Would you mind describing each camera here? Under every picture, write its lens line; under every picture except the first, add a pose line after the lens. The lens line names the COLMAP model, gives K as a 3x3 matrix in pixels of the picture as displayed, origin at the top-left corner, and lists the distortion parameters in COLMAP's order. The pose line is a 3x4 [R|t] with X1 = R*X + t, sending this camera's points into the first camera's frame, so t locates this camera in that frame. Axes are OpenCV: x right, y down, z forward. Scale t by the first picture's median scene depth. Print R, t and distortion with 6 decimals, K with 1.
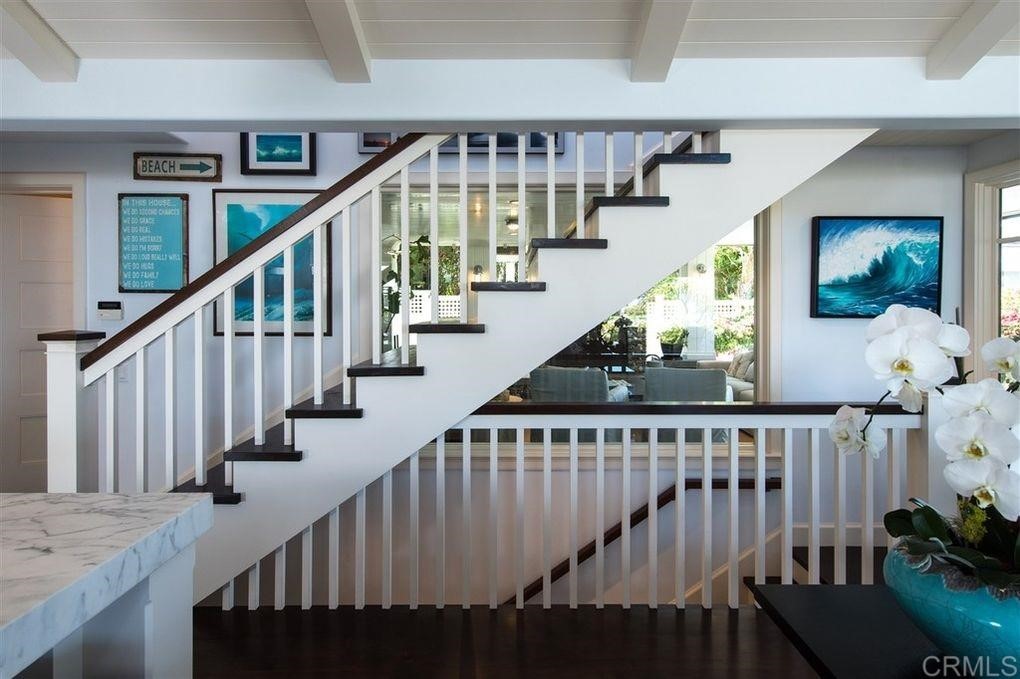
lens RADIAL K [[521.6, 0, 510.0], [0, 521.6, 339.5], [0, 0, 1]] dist [0.002987, 0.000446]
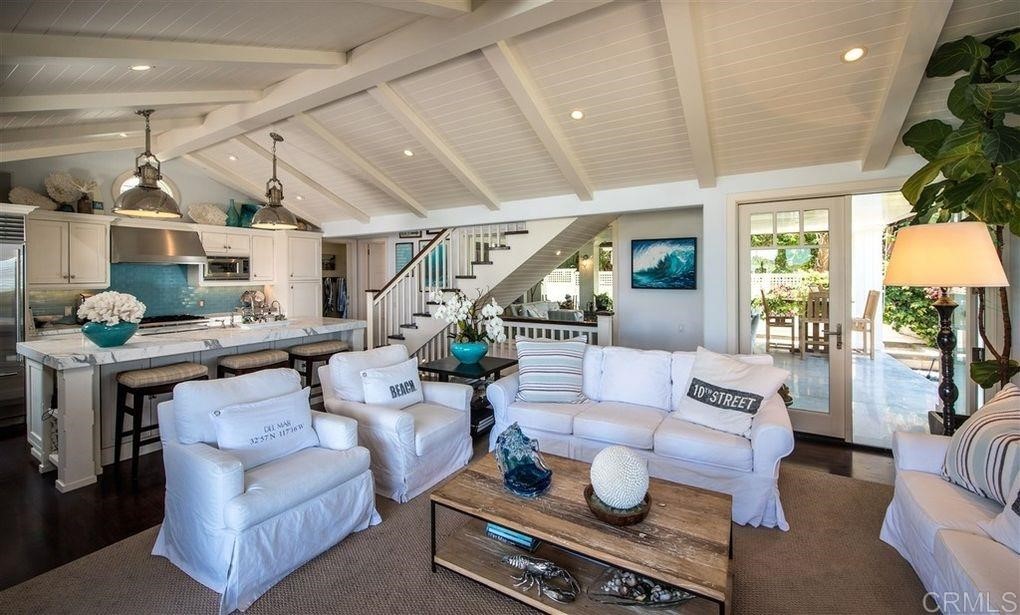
lens RADIAL K [[400.0, 0, 510.0], [0, 400.0, 307.5], [0, 0, 1]] dist [-0.000327, -0.000005]
pose [[0.856864, 0.038777, -0.514082, 1.004073], [-0.028763, 0.999210, 0.027430, 0.004374], [0.514740, -0.008717, 0.857302, -0.627649]]
